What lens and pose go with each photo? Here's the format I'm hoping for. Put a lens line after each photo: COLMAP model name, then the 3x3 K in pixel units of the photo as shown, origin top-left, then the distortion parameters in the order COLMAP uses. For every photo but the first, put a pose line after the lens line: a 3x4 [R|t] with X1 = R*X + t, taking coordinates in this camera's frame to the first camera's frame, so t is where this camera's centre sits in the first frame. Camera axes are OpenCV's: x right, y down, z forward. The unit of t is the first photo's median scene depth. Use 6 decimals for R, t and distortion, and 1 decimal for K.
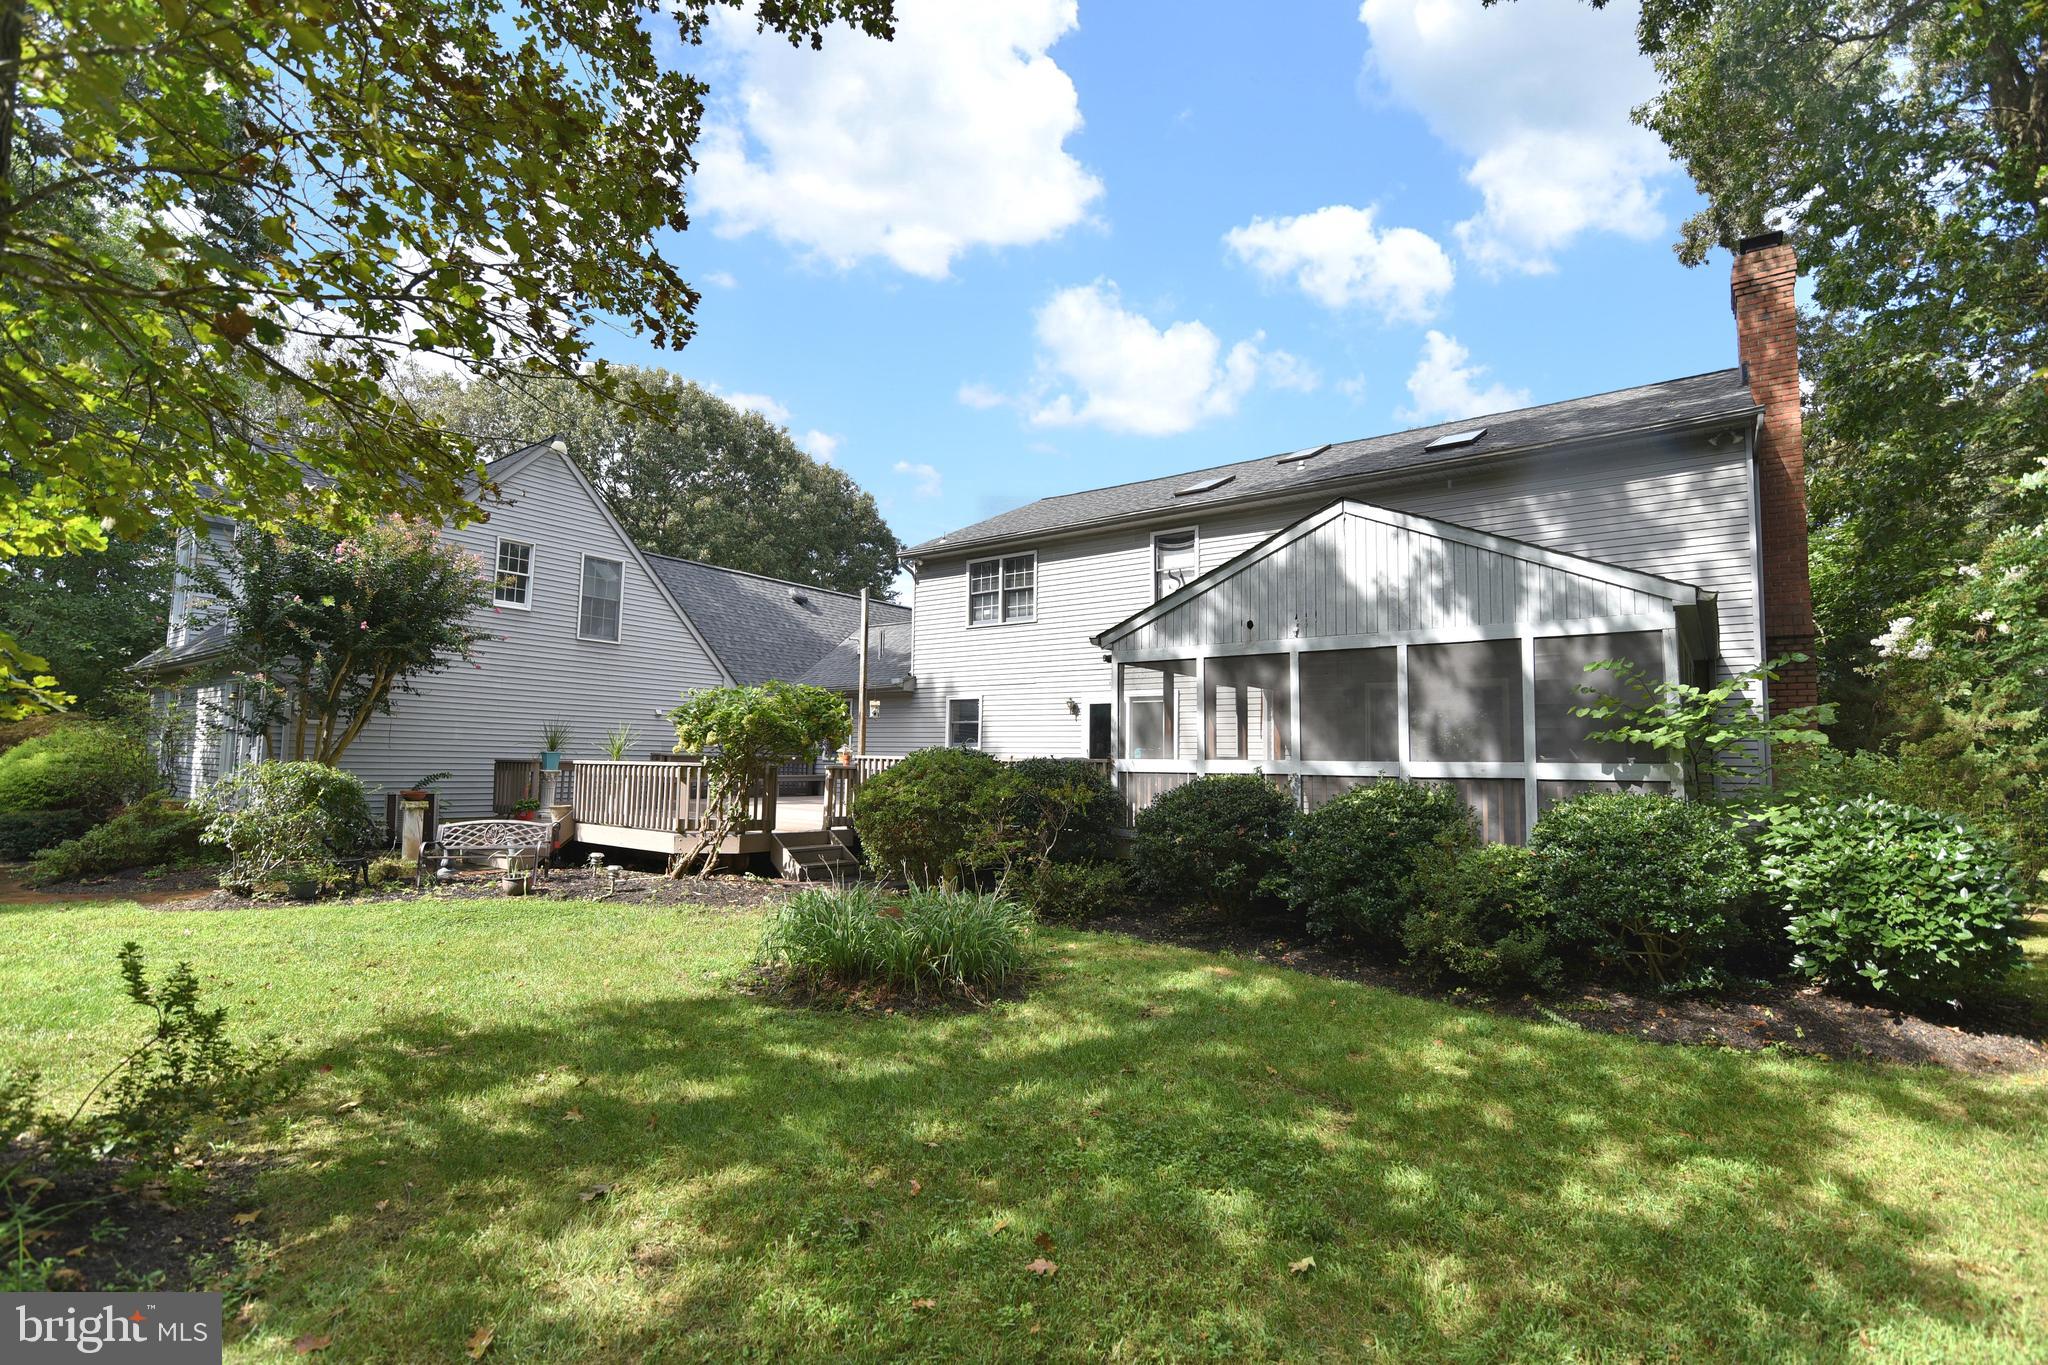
lens RADIAL K [[945.7, 0, 1022.2], [0, 945.7, 692.7], [0, 0, 1]] dist [-0.016024, 0.000533]
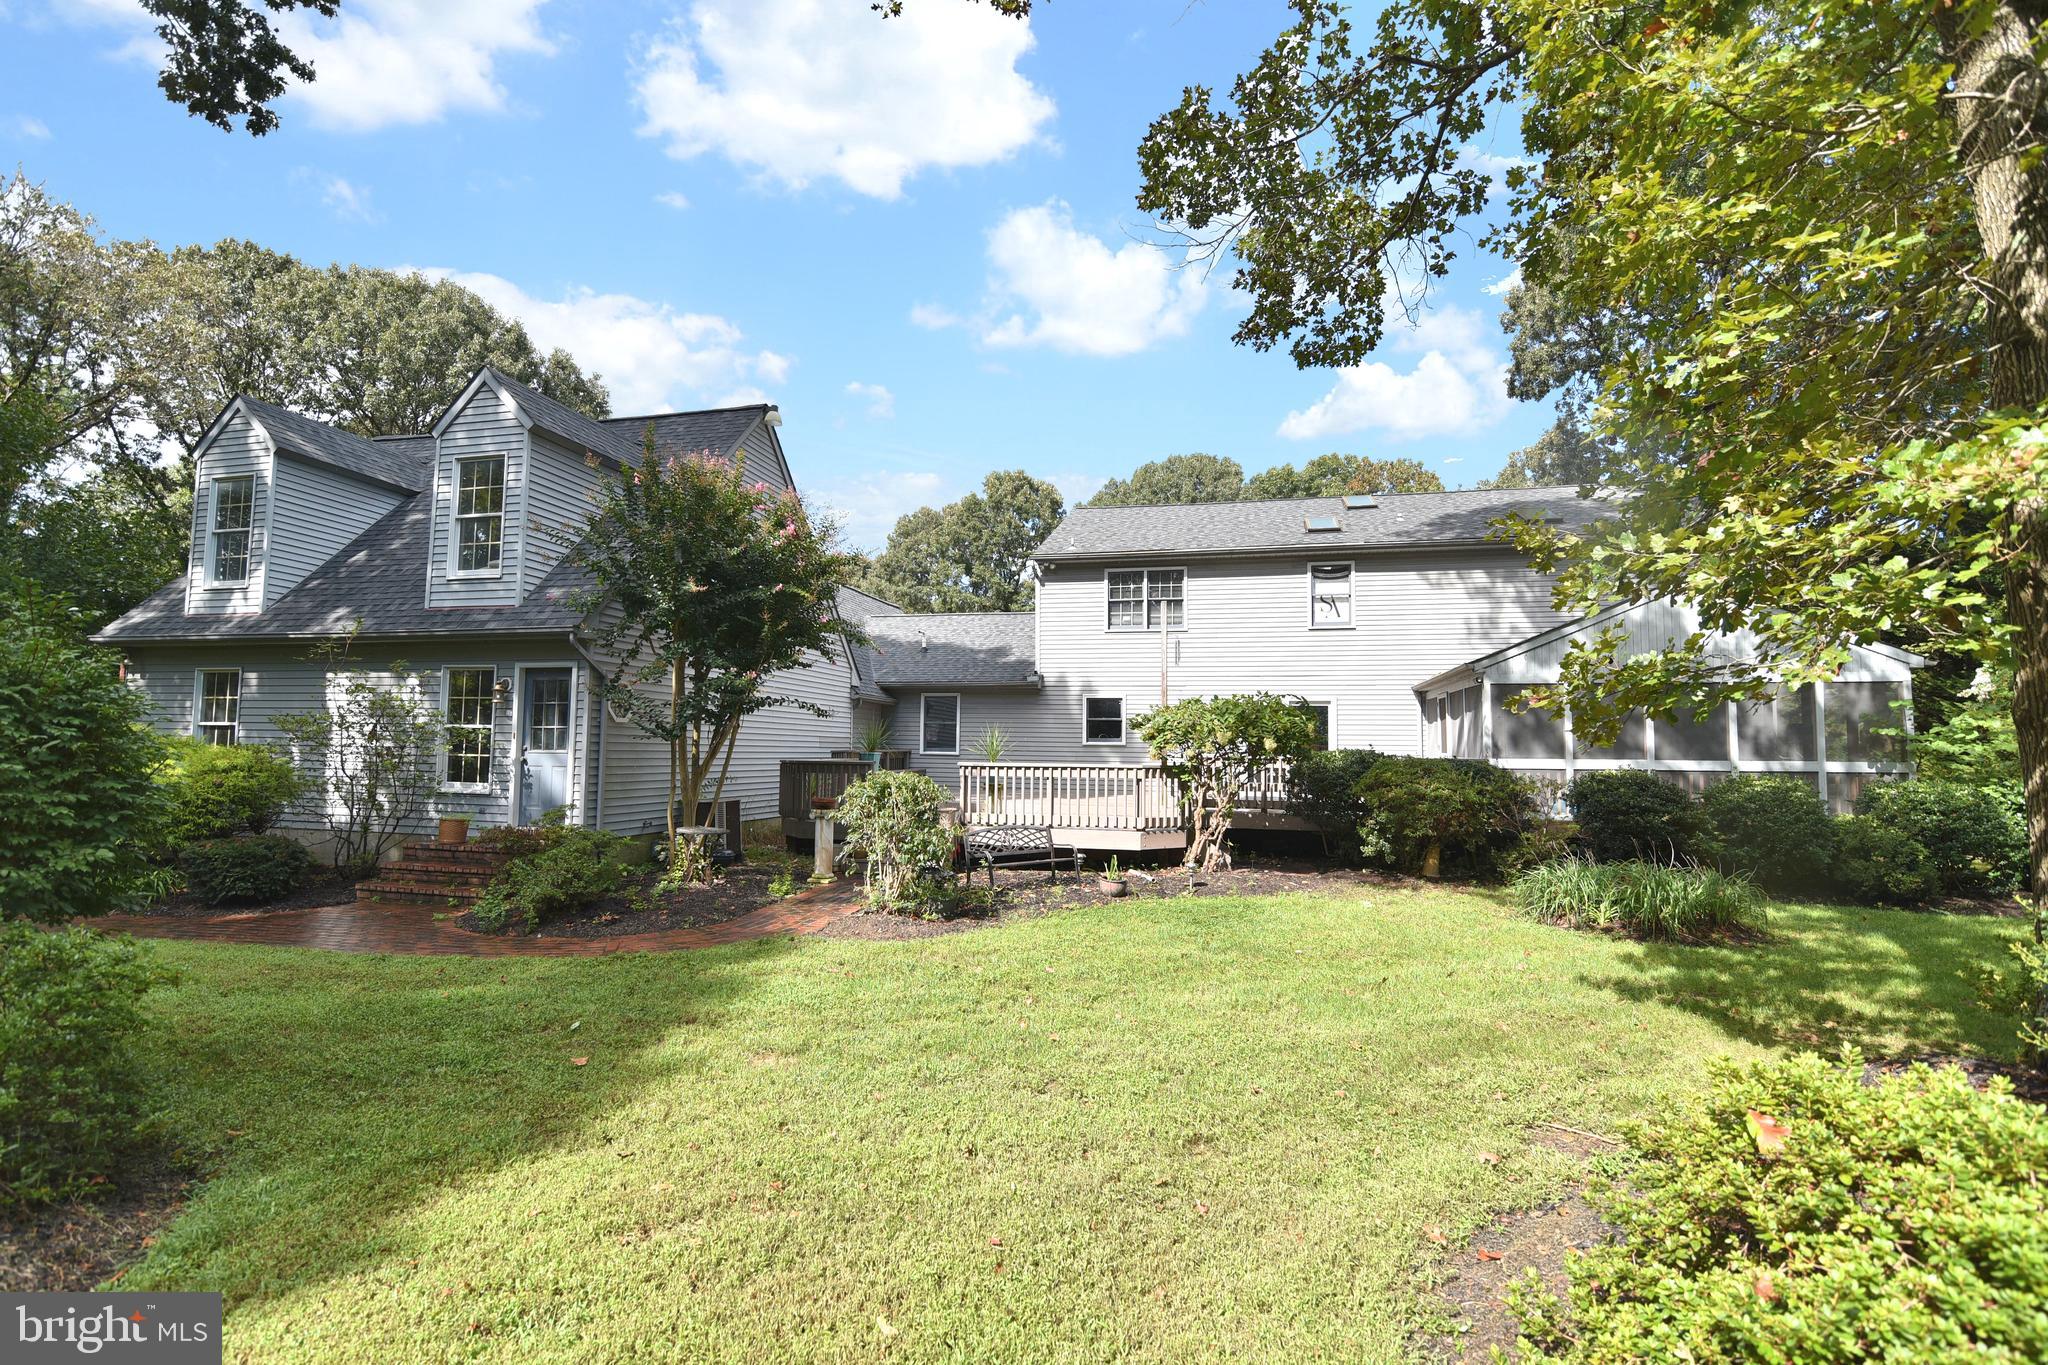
lens RADIAL K [[945.7, 0, 1022.2], [0, 945.7, 692.7], [0, 0, 1]] dist [-0.016024, 0.000533]
pose [[0.918285, 0.019480, 0.395440, -1.000374], [-0.027078, 0.999540, 0.013642, -0.019236], [-0.394992, -0.023235, 0.918391, 0.079486]]
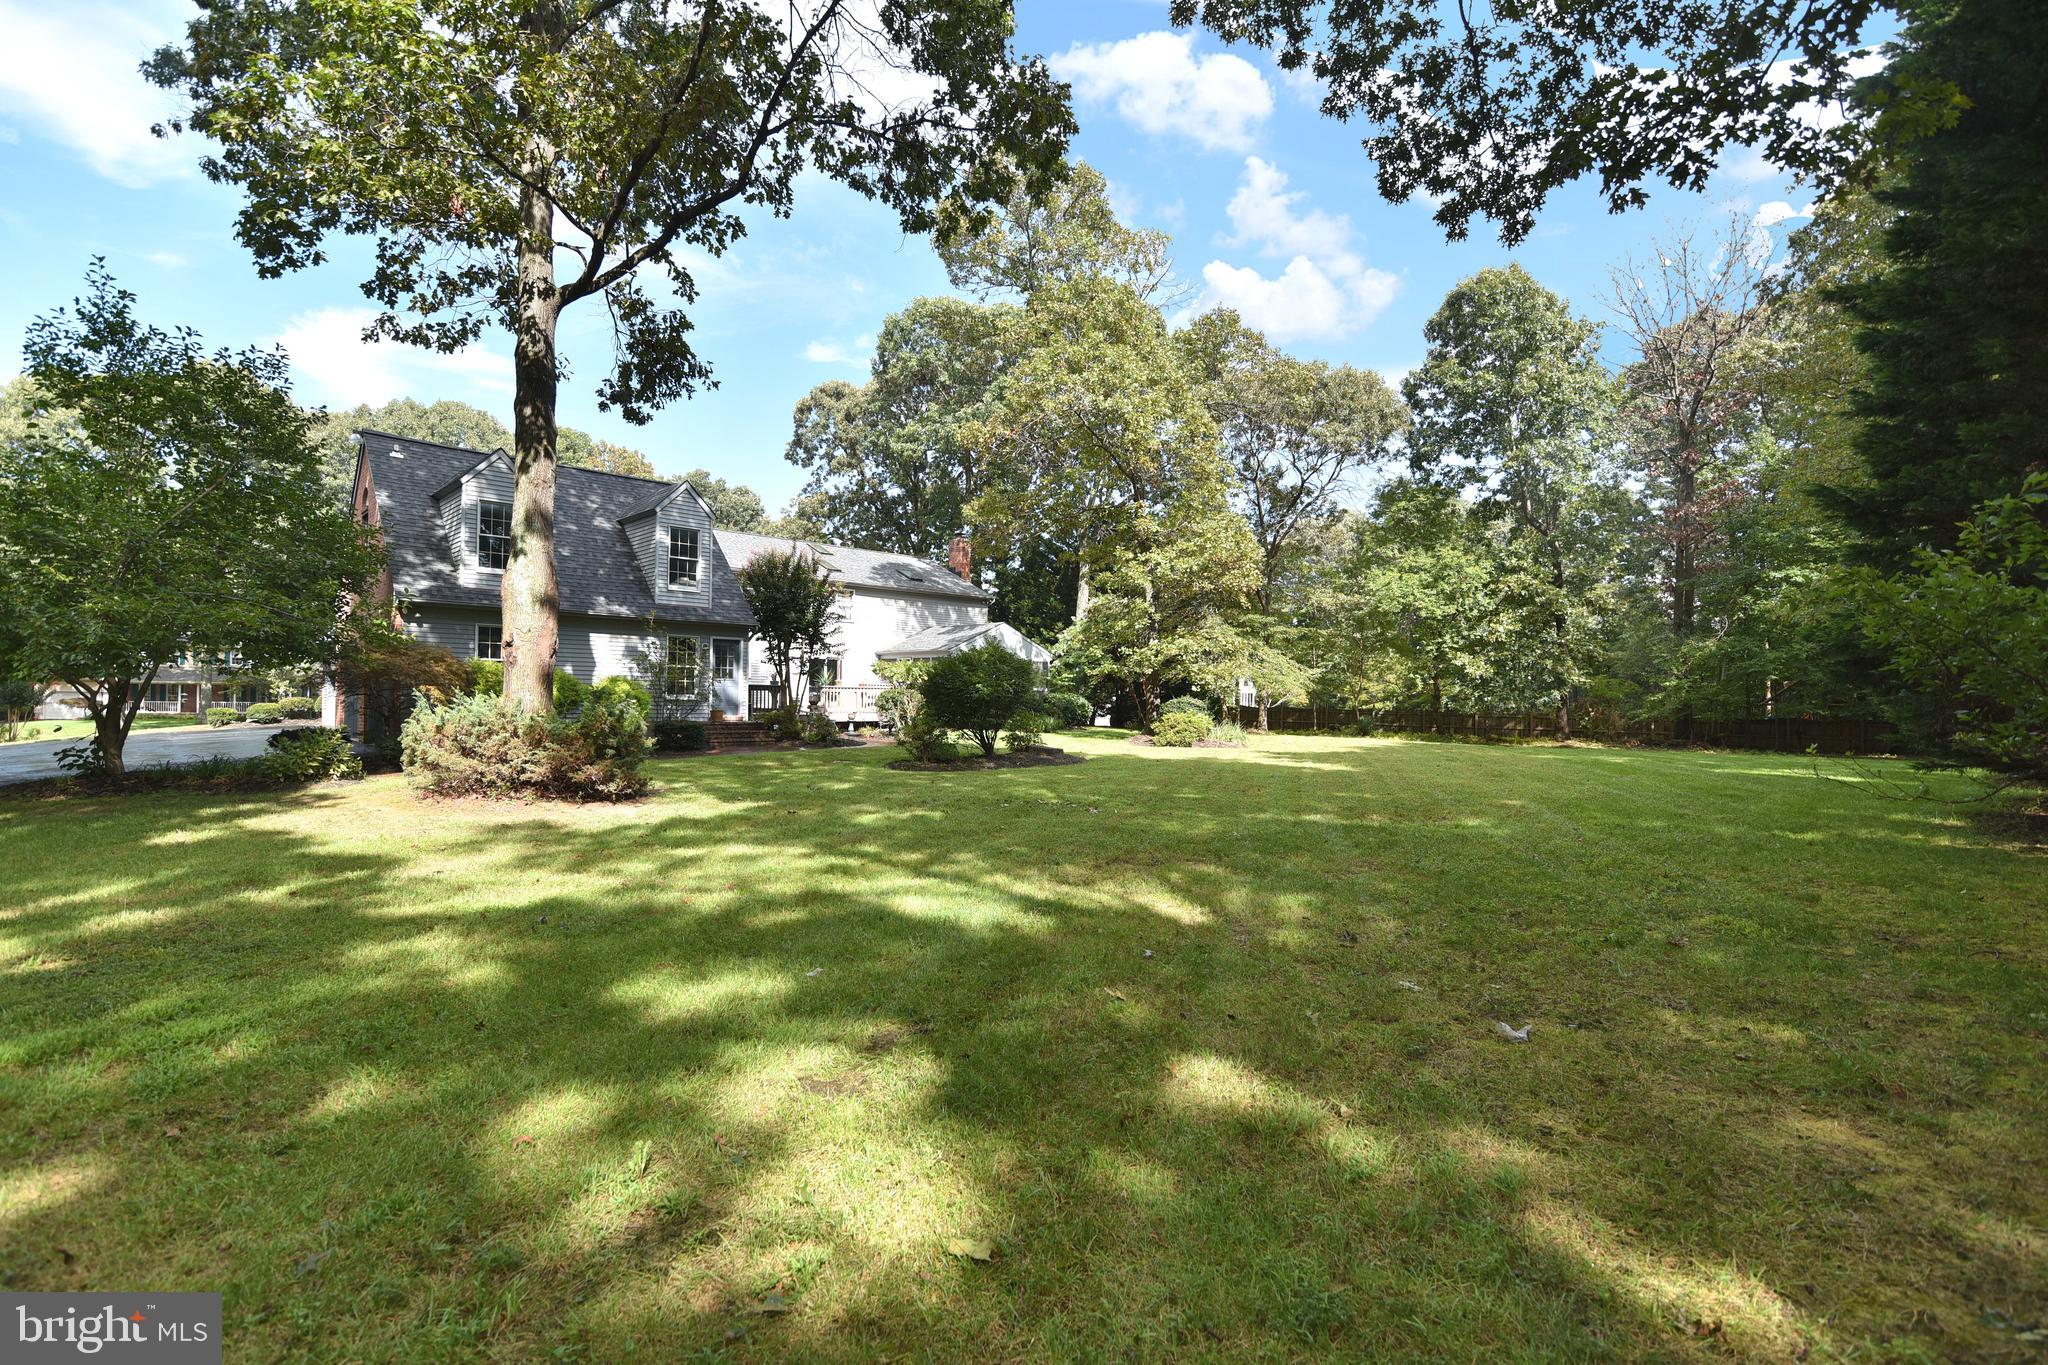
lens RADIAL K [[945.7, 0, 1022.2], [0, 945.7, 692.7], [0, 0, 1]] dist [-0.016024, 0.000533]
pose [[0.171277, -0.009816, 0.985174, -3.229894], [-0.080040, 0.996506, 0.023844, 0.001504], [-0.981966, -0.082937, 0.169893, 0.183596]]
